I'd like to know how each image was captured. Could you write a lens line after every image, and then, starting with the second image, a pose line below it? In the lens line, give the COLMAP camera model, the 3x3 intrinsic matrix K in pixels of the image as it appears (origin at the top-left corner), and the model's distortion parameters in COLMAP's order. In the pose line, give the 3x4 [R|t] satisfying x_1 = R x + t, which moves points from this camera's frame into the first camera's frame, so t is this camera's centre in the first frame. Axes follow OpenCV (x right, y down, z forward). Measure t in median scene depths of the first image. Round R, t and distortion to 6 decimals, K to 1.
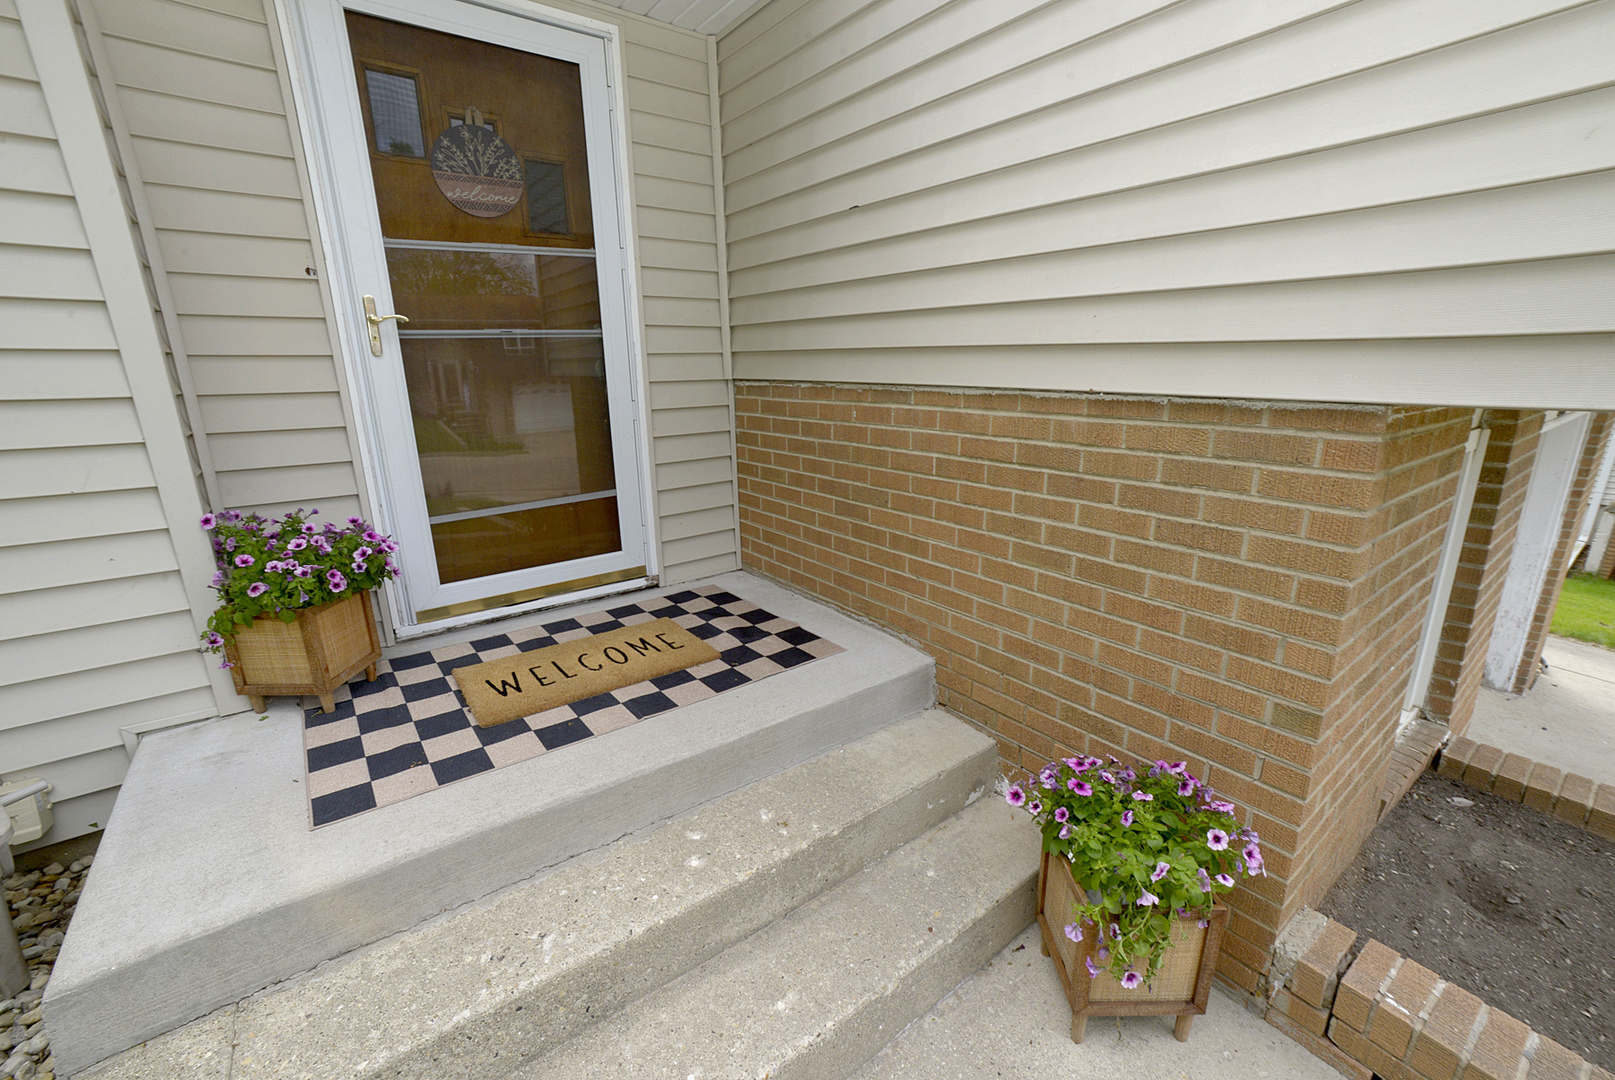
lens RADIAL K [[655.1, 0, 811.8], [0, 655.1, 534.8], [0, 0, 1]] dist [-0.009708, 0.001031]
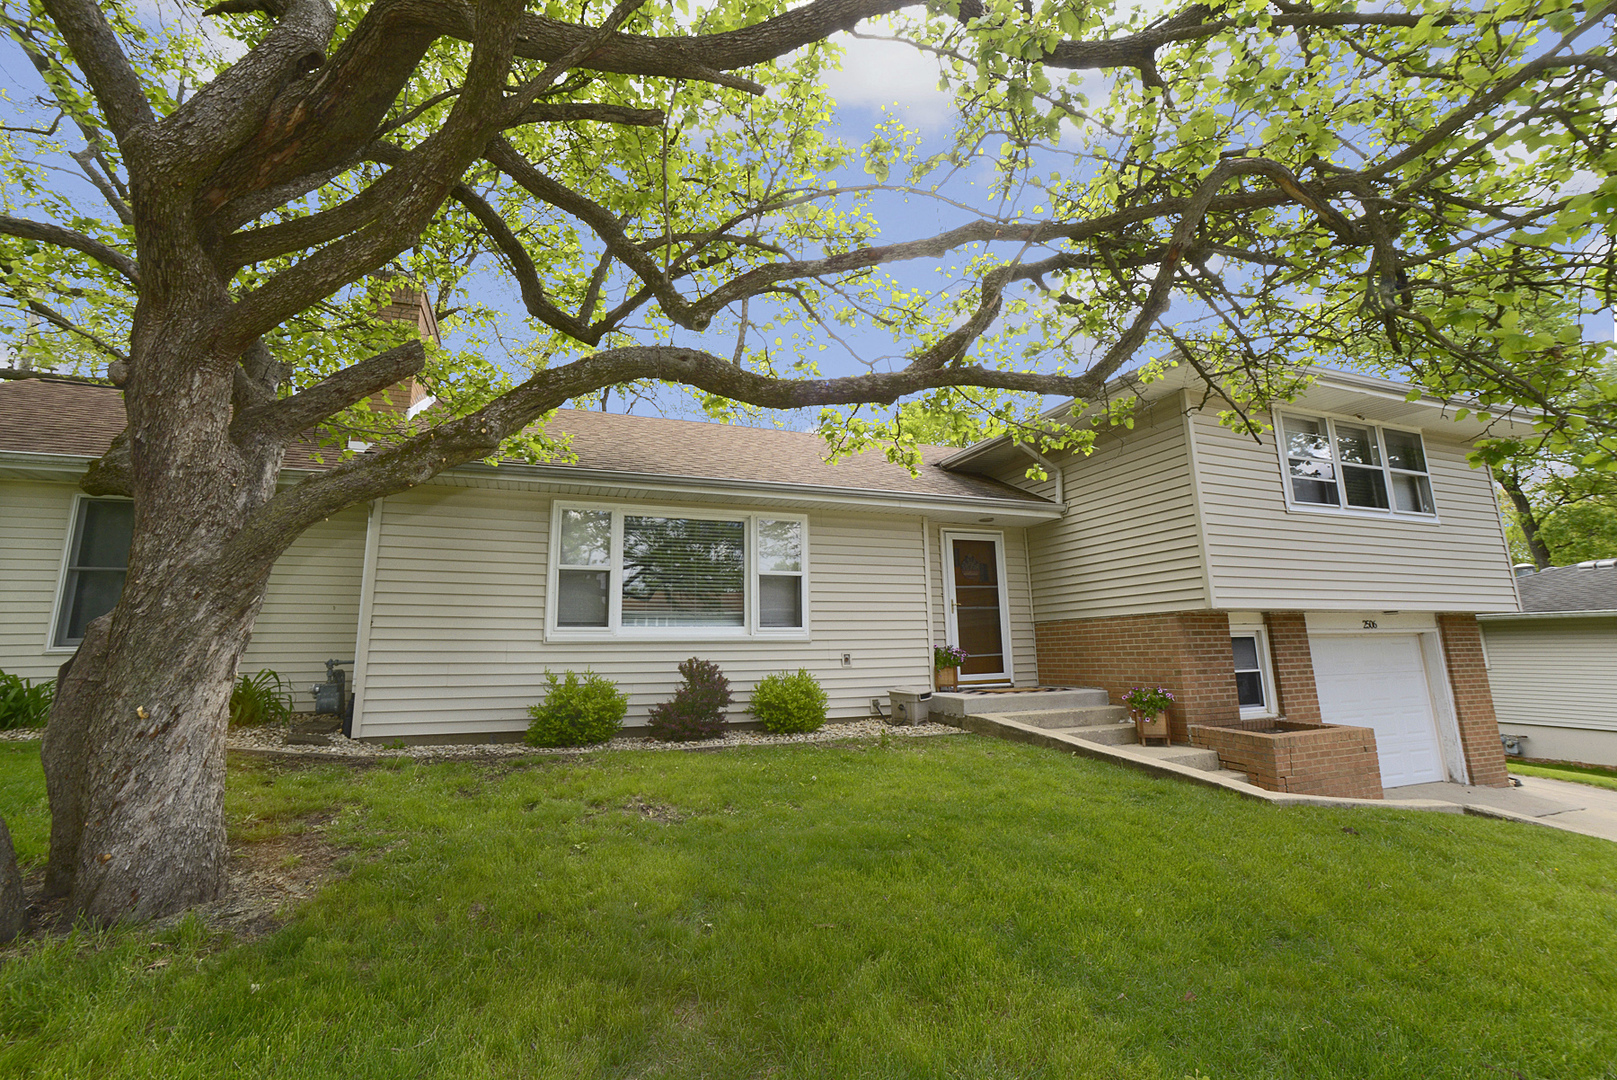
lens RADIAL K [[655.9, 0, 818.6], [0, 655.9, 539.4], [0, 0, 1]] dist [-0.009708, 0.001031]
pose [[0.959565, -0.057780, -0.275494, -0.319912], [-0.063056, 0.909713, -0.410422, 1.084088], [0.274335, 0.411198, 0.869285, -3.119646]]
